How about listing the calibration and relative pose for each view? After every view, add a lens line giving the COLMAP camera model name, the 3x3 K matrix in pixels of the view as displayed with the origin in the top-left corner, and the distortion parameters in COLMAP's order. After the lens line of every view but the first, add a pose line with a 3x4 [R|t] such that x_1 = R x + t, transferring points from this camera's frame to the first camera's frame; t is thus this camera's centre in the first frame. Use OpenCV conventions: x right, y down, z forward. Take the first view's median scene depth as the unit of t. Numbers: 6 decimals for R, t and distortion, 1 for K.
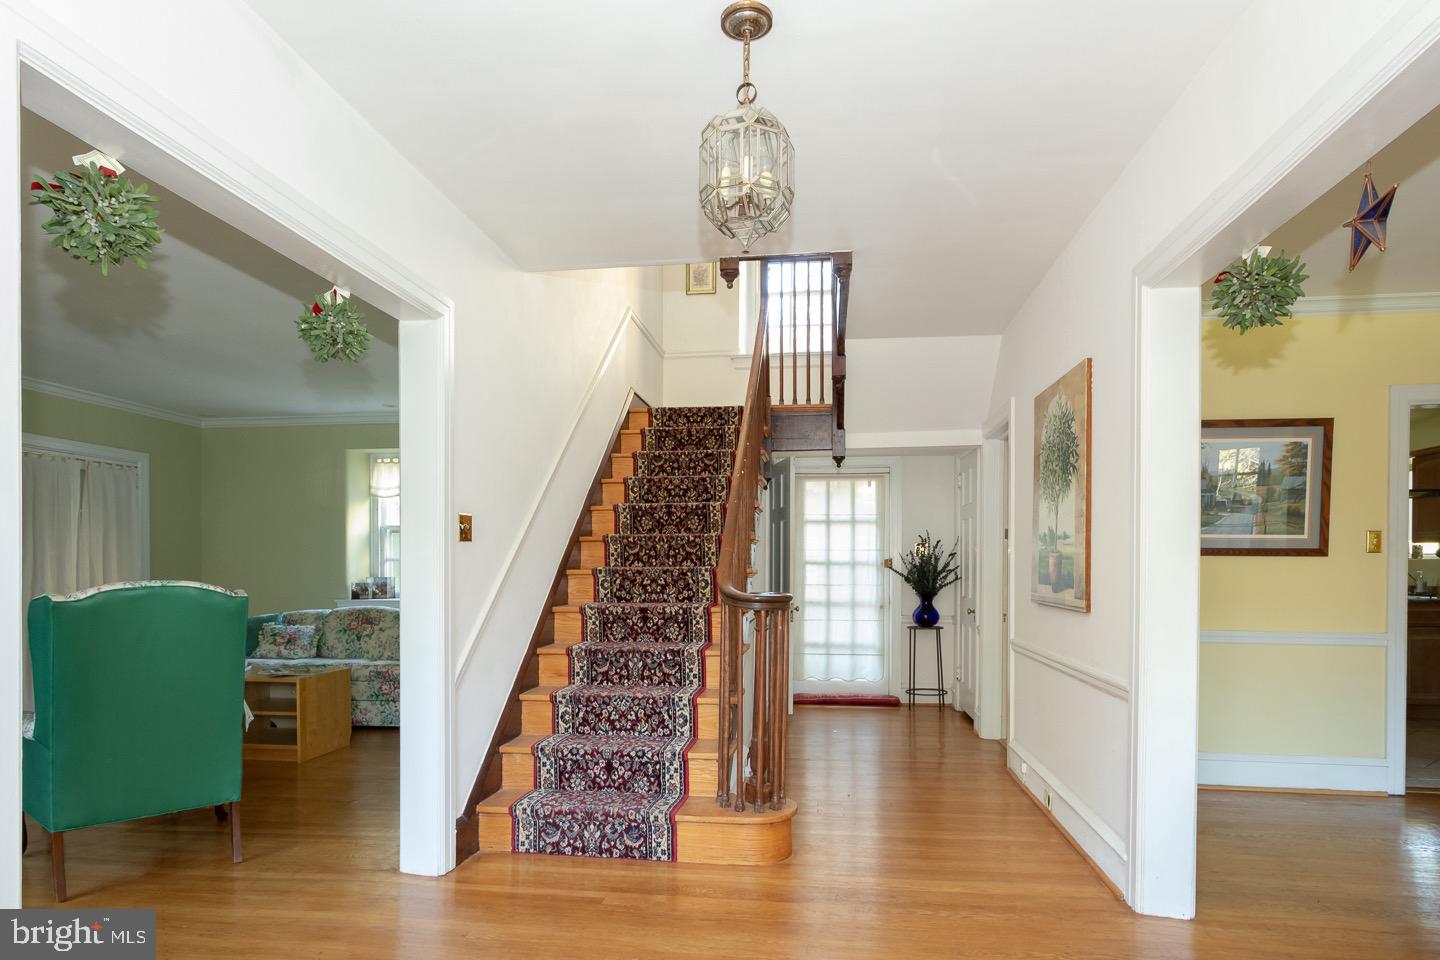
lens RADIAL K [[810.5, 0, 709.5], [0, 810.5, 578.4], [0, 0, 1]] dist [0.005705, 0.000126]
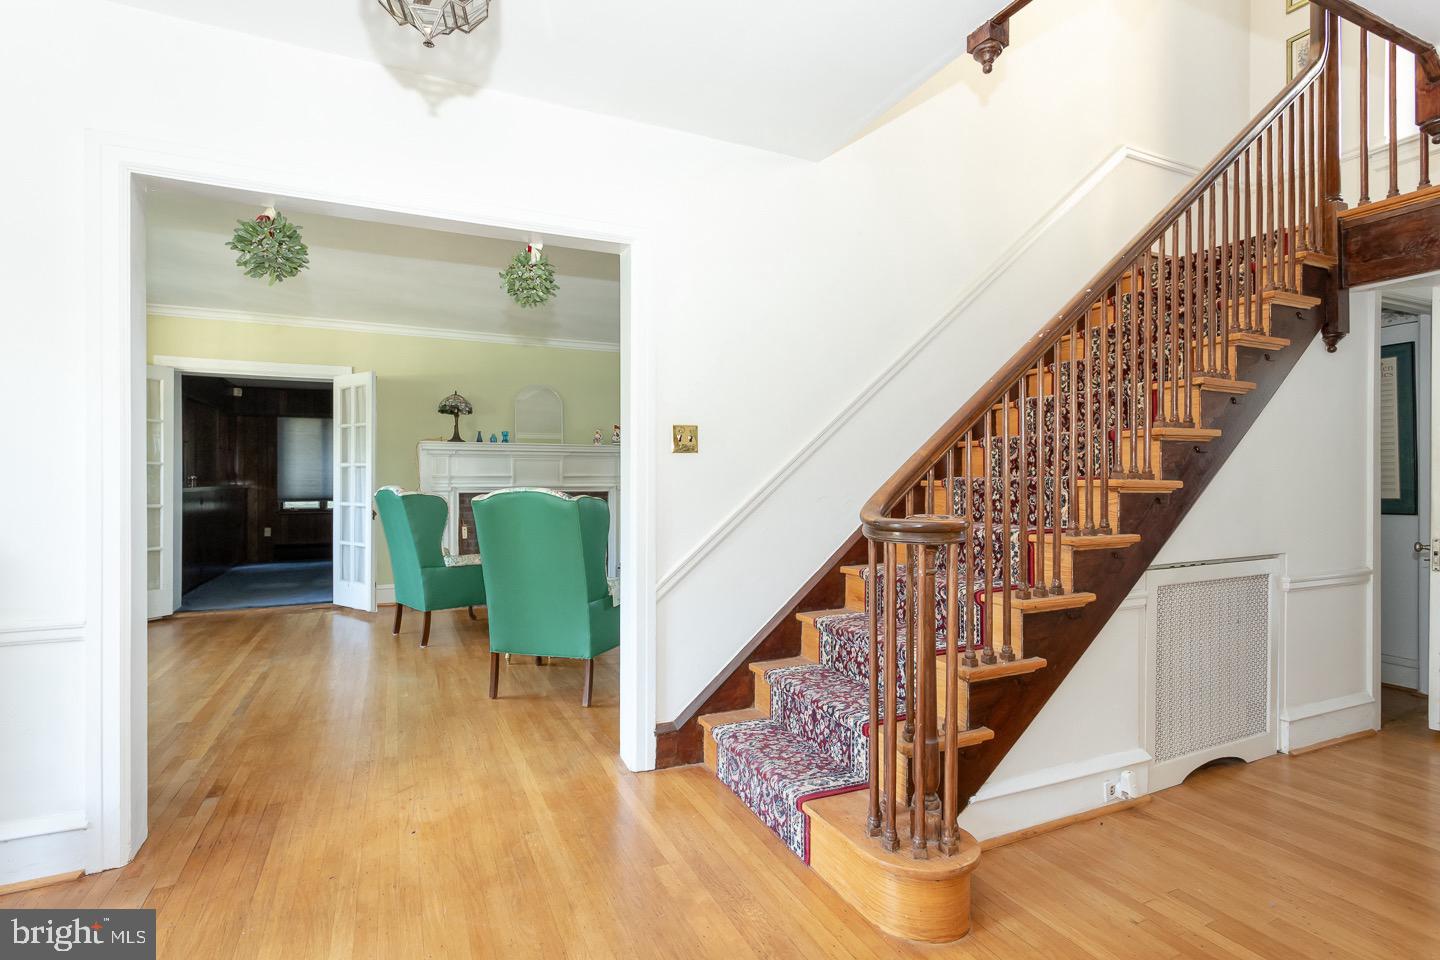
lens RADIAL K [[693.3, 0, 732.2], [0, 693.3, 466.9], [0, 0, 1]] dist [0.004265, -0.001799]
pose [[0.560507, -0.009416, -0.828096, 0.395187], [-0.020267, 0.999480, -0.025083, -0.005348], [0.827901, 0.030842, 0.560025, 0.482688]]
